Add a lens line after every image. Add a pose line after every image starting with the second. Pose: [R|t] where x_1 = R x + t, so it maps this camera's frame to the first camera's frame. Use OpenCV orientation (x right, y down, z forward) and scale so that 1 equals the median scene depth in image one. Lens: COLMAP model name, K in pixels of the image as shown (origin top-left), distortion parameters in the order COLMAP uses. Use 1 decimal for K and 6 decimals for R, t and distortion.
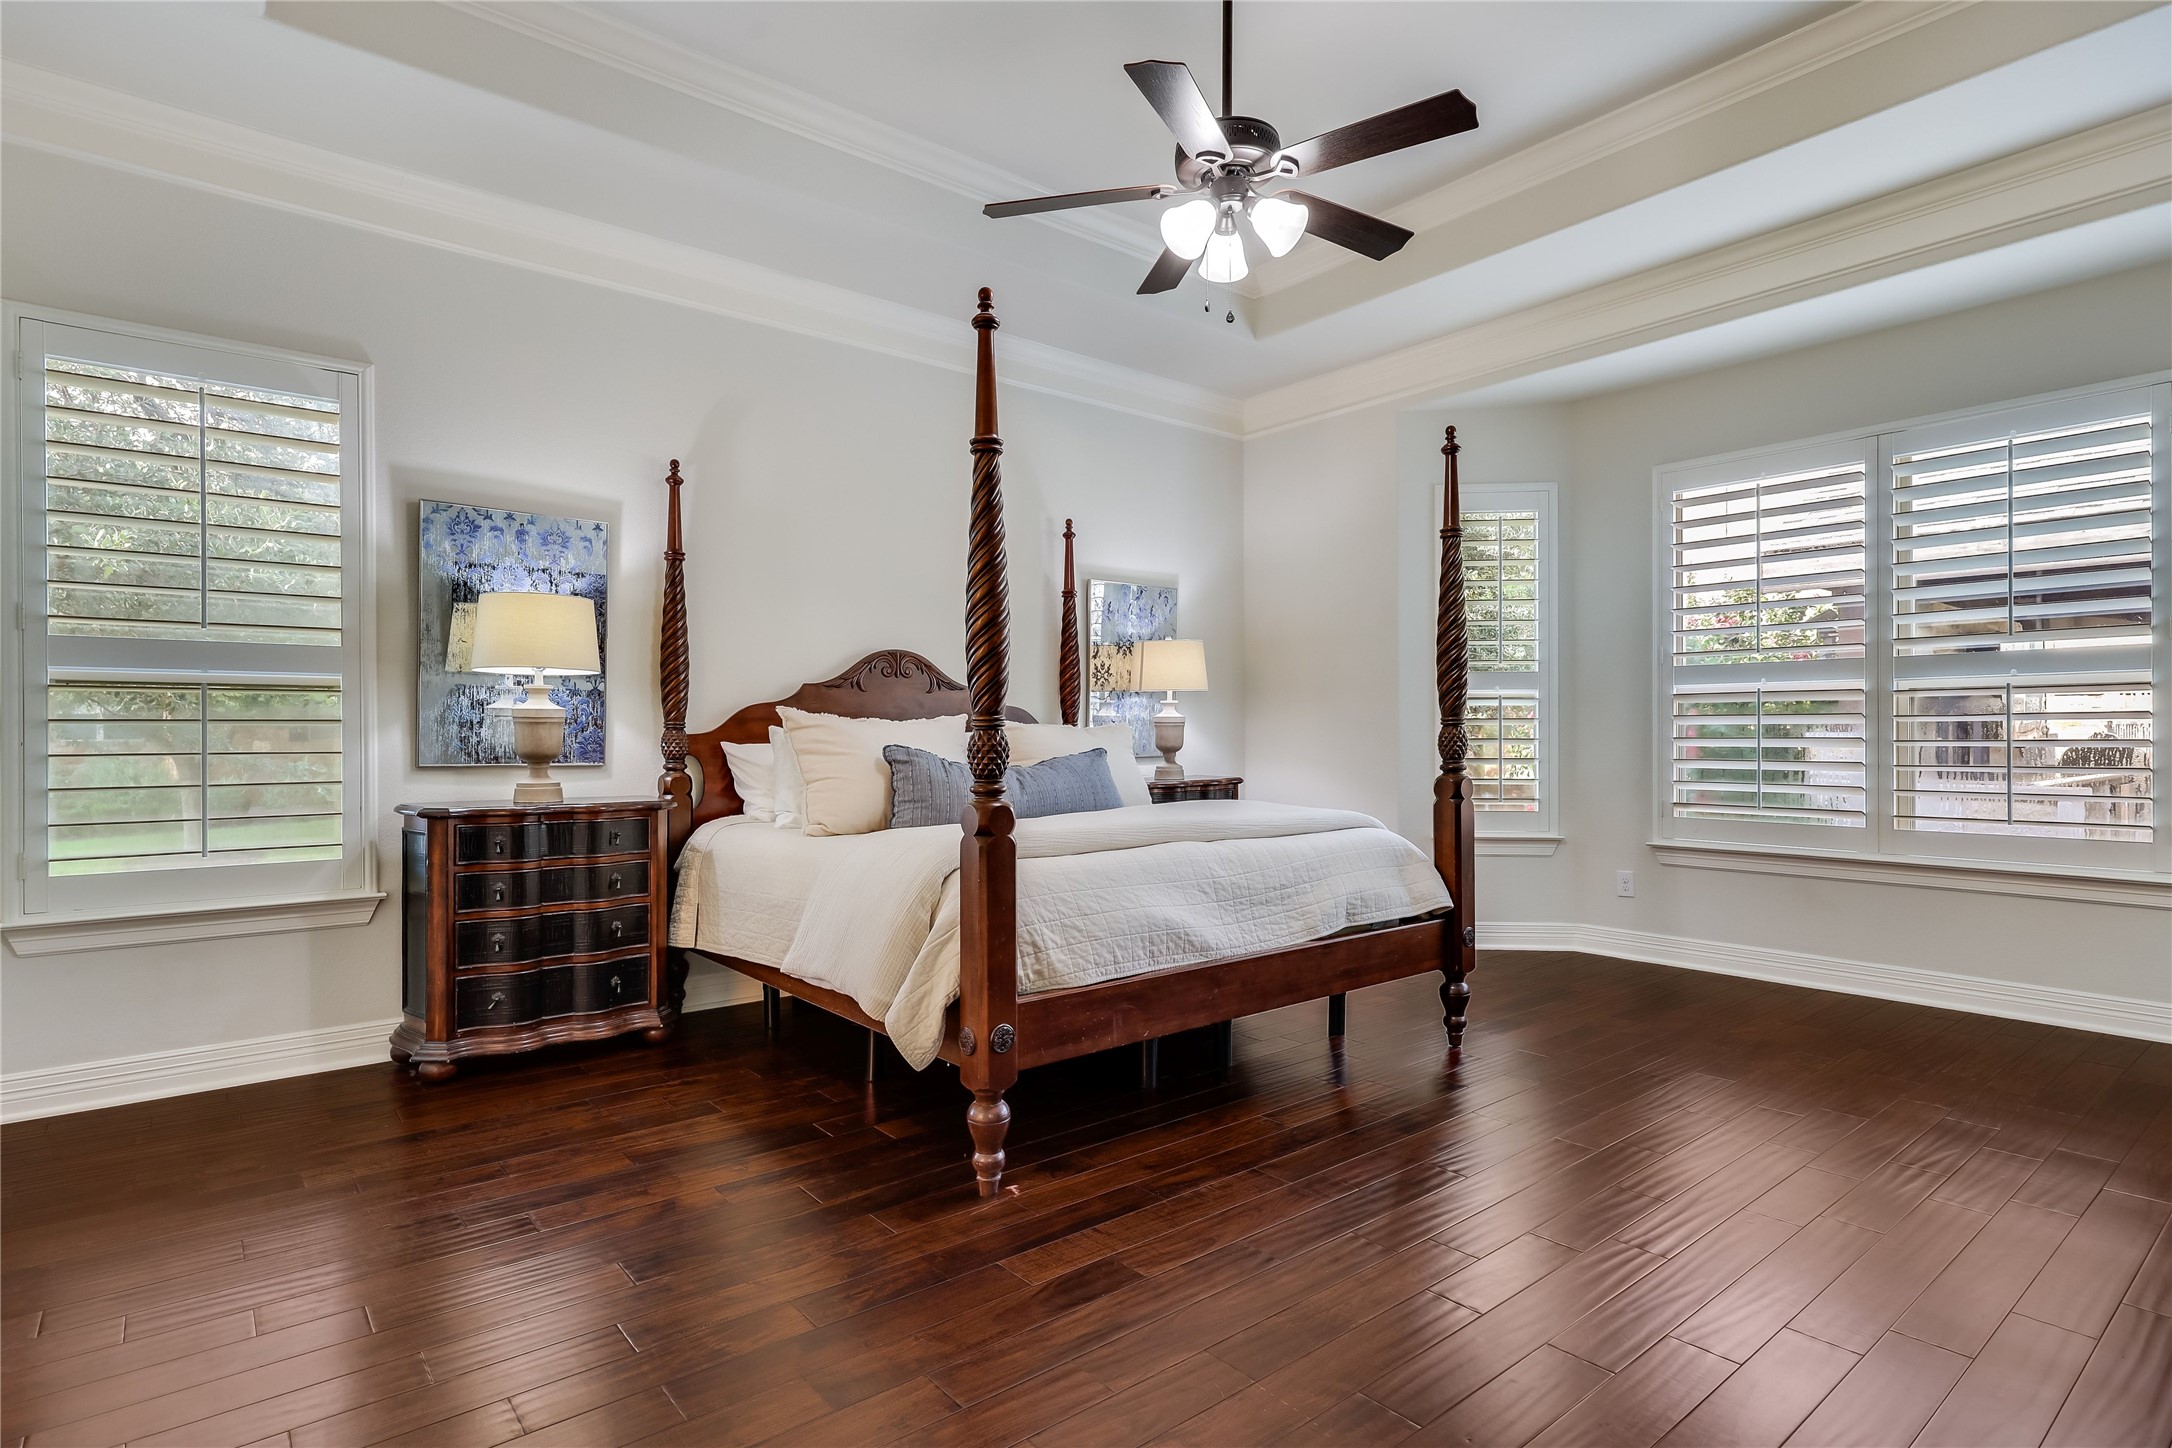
lens RADIAL K [[1121.3, 0, 1102.1], [0, 1121.3, 727.4], [0, 0, 1]] dist [0.001336, 0.000345]
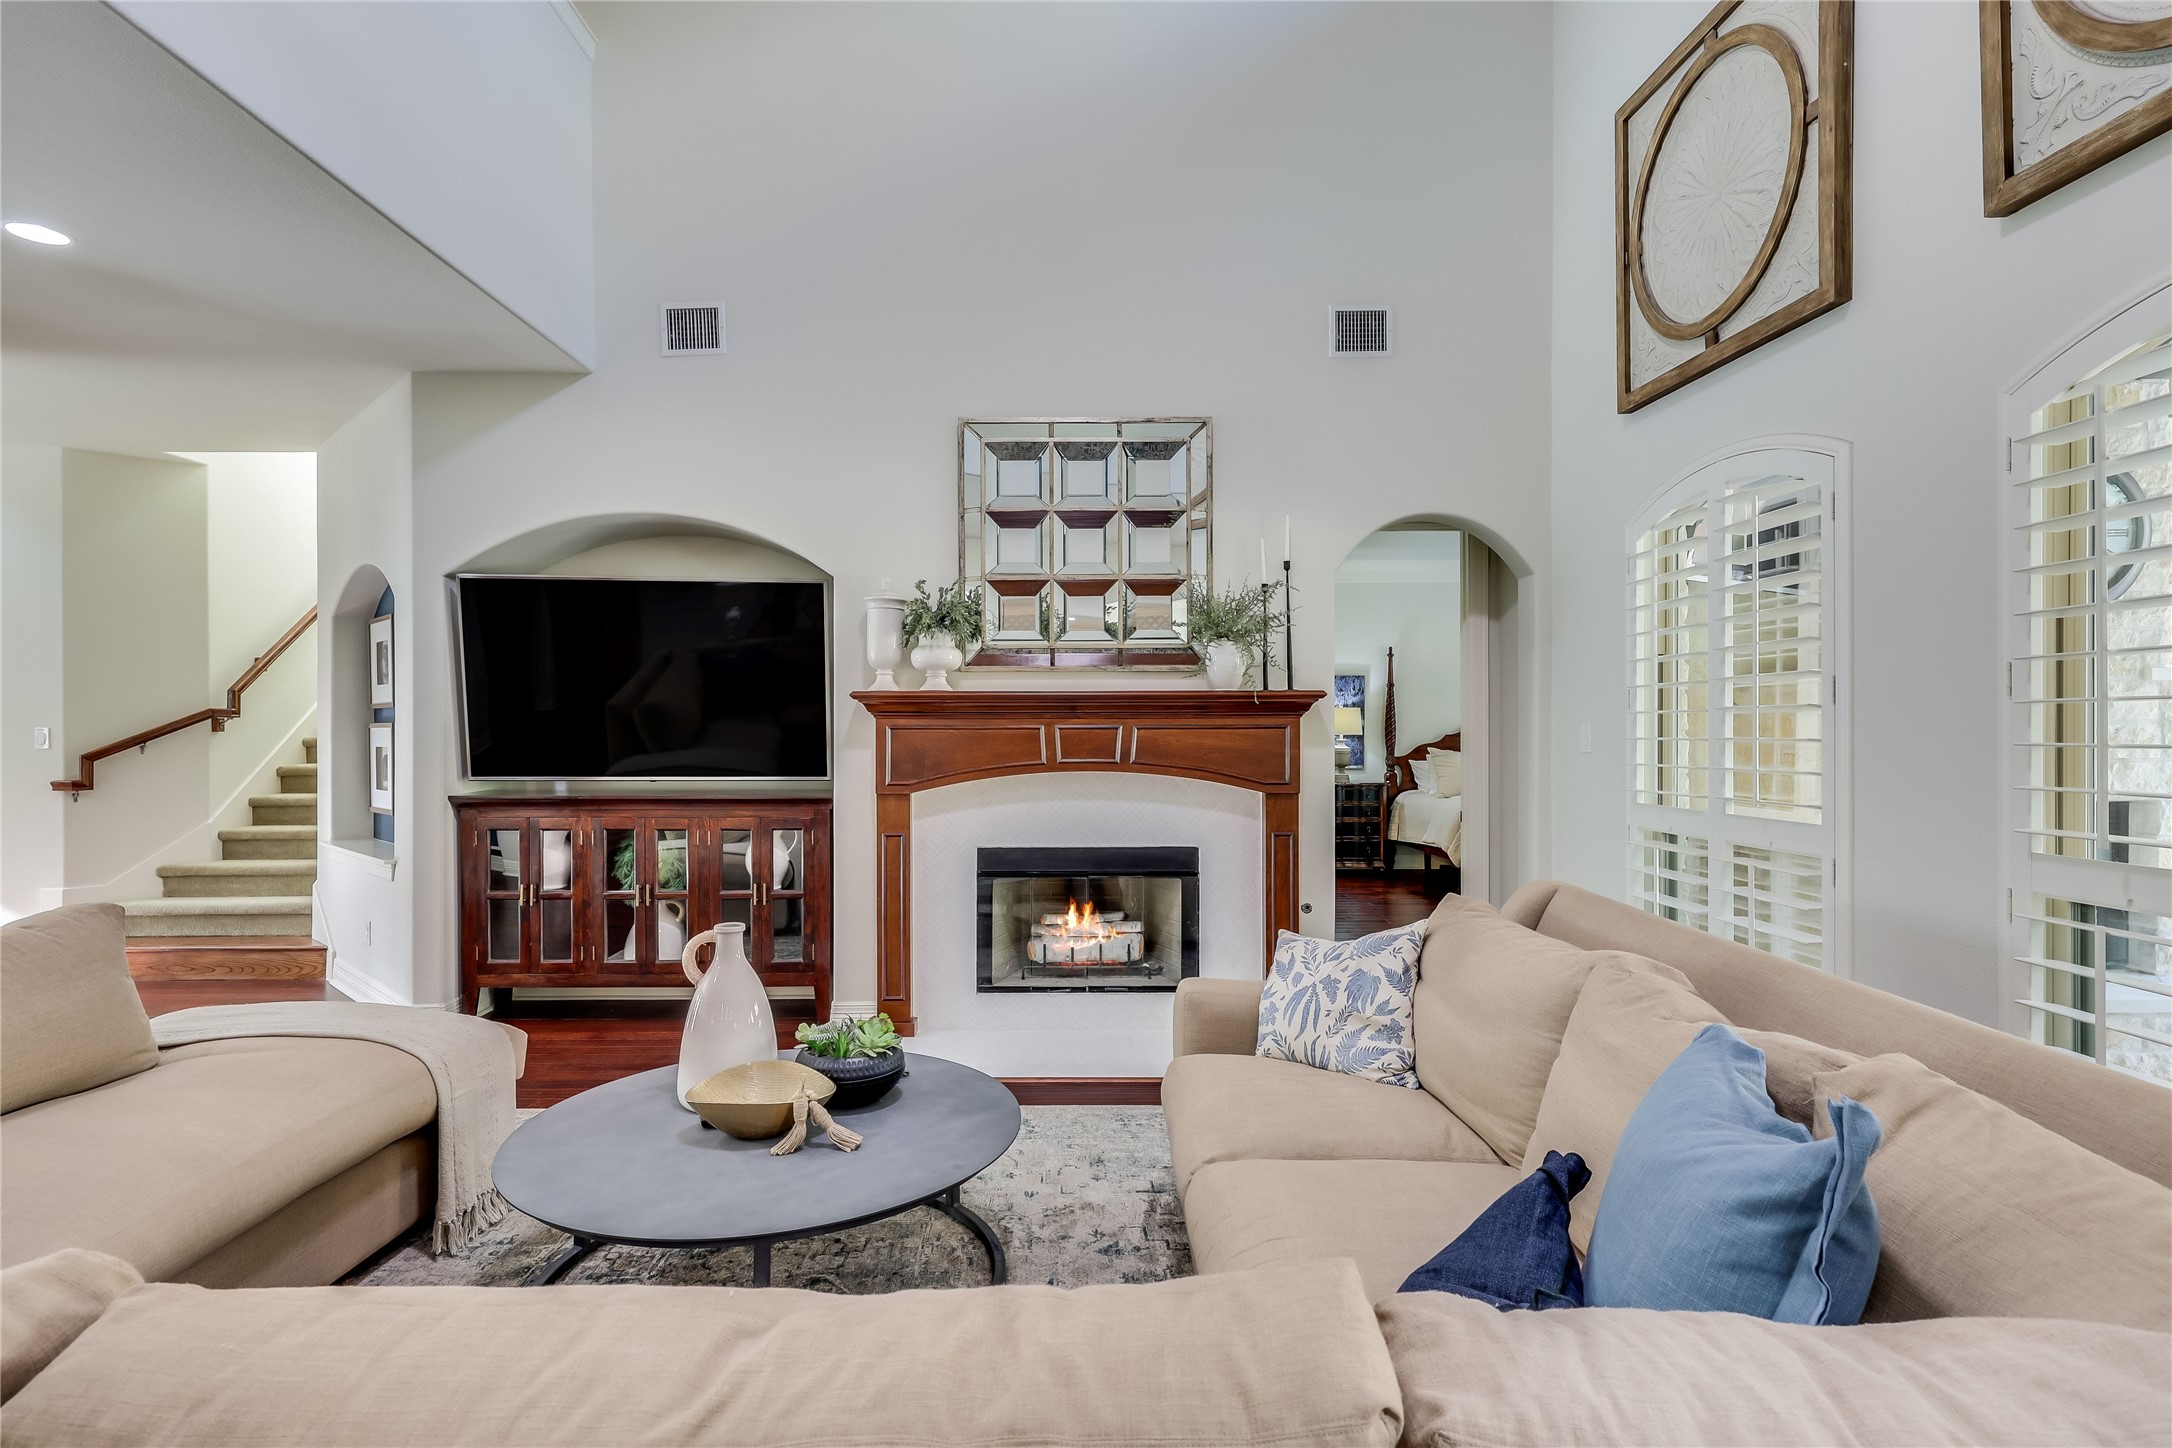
lens RADIAL K [[1052.2, 0, 1086.3], [0, 1052.2, 743.6], [0, 0, 1]] dist [0.001490, 0.000949]
pose [[0.780292, 0.007514, -0.625371, 0.579927], [0.006192, 0.999786, 0.019739, -0.076217], [0.625385, -0.019275, 0.780078, -1.306139]]
